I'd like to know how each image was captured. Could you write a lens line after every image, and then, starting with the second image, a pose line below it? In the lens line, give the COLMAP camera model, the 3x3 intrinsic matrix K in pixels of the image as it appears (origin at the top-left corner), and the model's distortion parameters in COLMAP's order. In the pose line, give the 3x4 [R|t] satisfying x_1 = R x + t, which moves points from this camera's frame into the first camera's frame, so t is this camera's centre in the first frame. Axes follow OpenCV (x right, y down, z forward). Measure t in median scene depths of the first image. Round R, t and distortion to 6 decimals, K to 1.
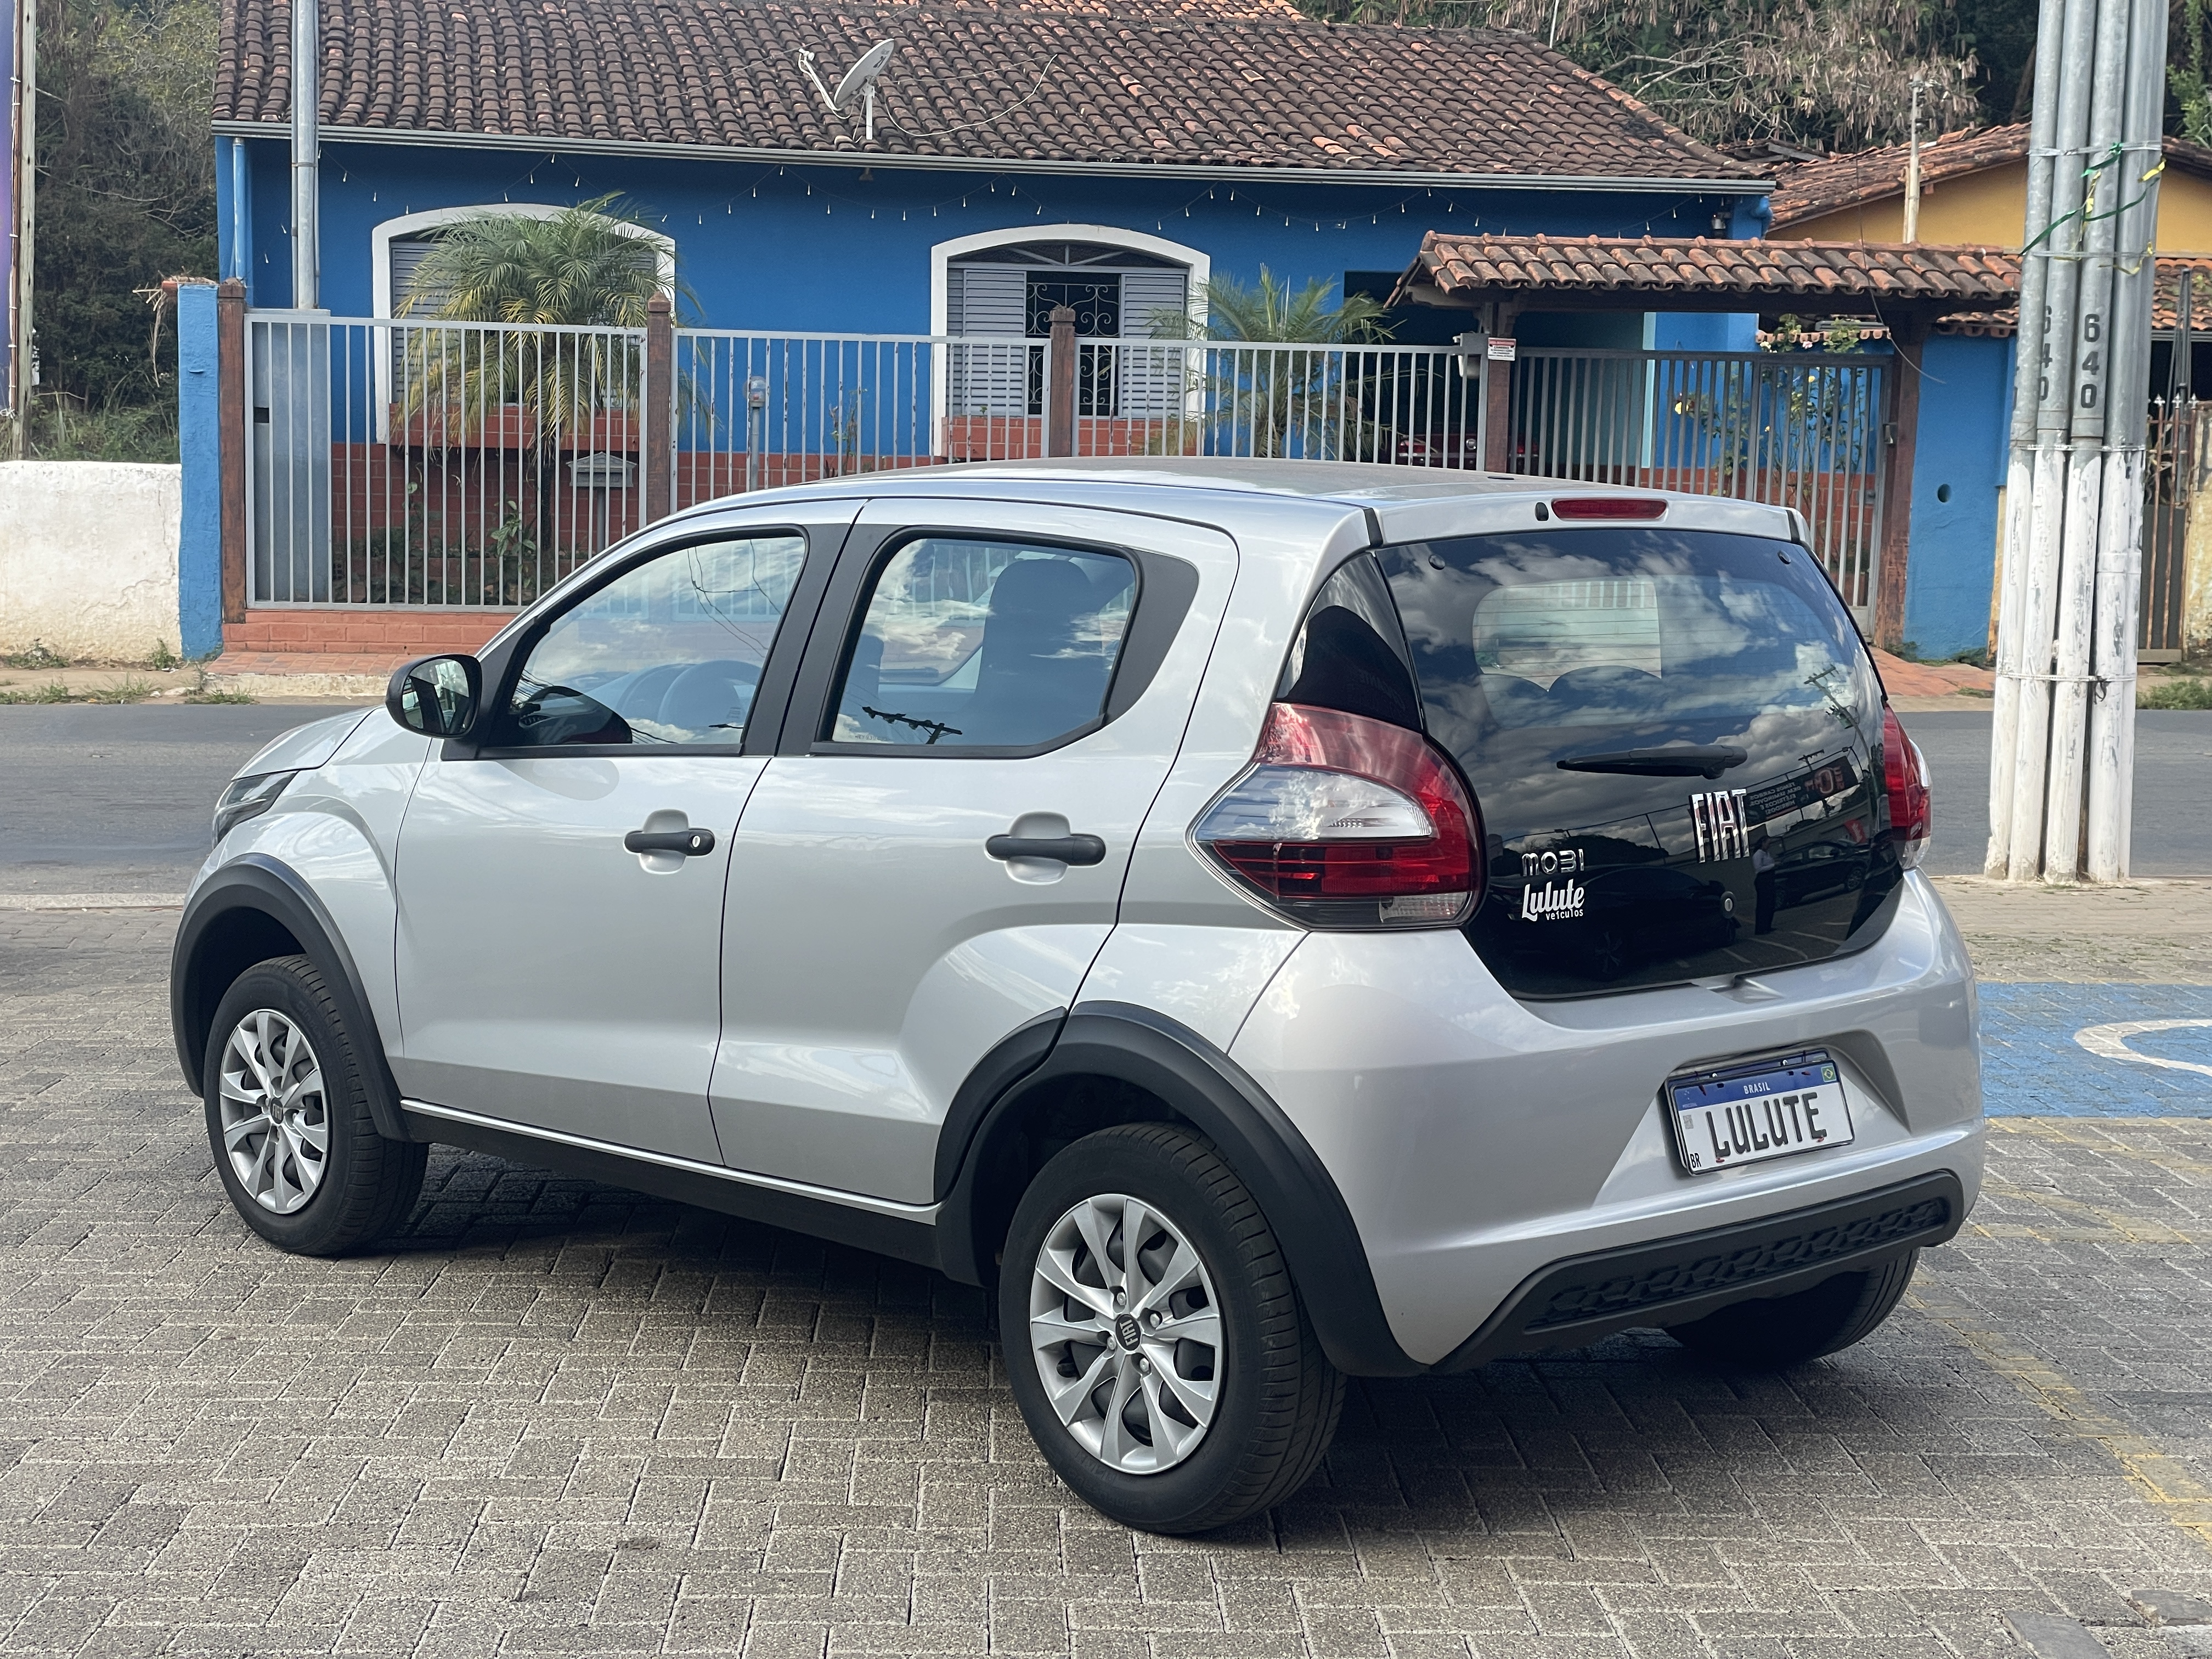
lens RADIAL K [[3389.5, 0, 948.6], [0, 3389.5, 836.0], [0, 0, 1]] dist [0.133137, -0.080385]
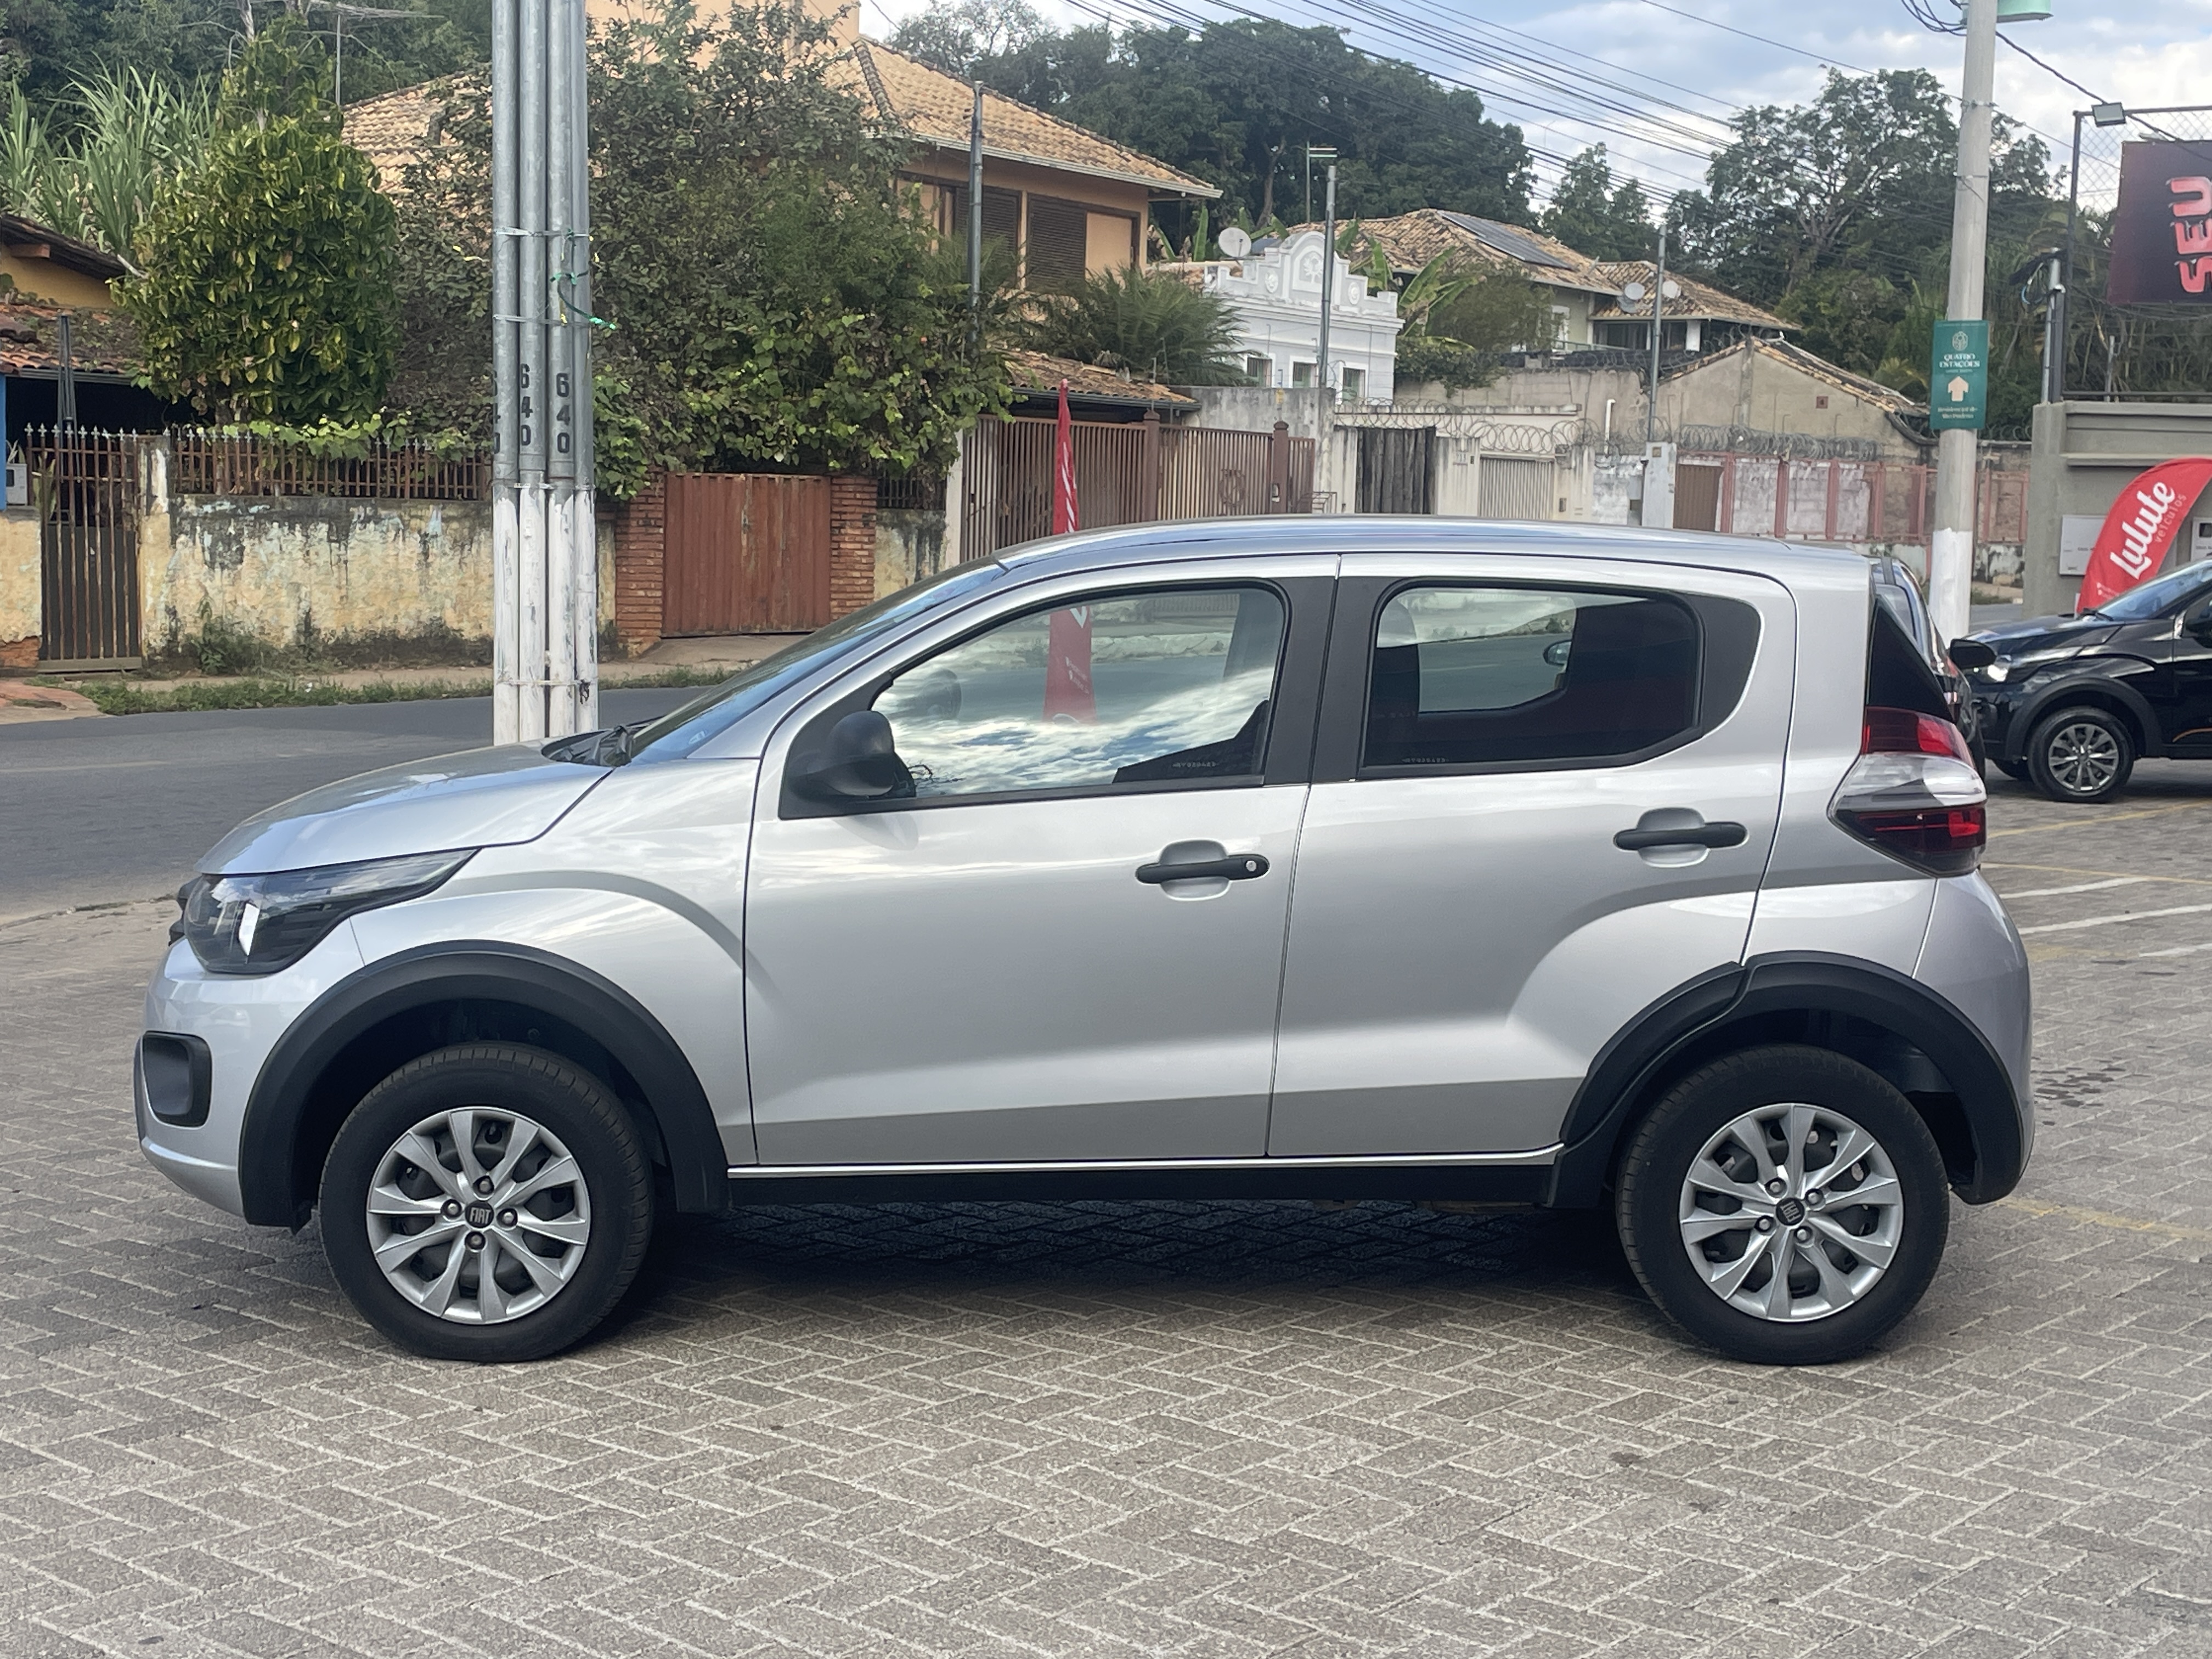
lens RADIAL K [[3126.6, 0, 1106.0], [0, 3126.6, 829.5], [0, 0, 1]] dist [0.124328, -0.011321]
pose [[0.665530, -0.080092, 0.742061, -0.884293], [0.078486, 0.996223, 0.037132, -0.053236], [-0.742233, 0.033528, 0.669303, 0.364107]]
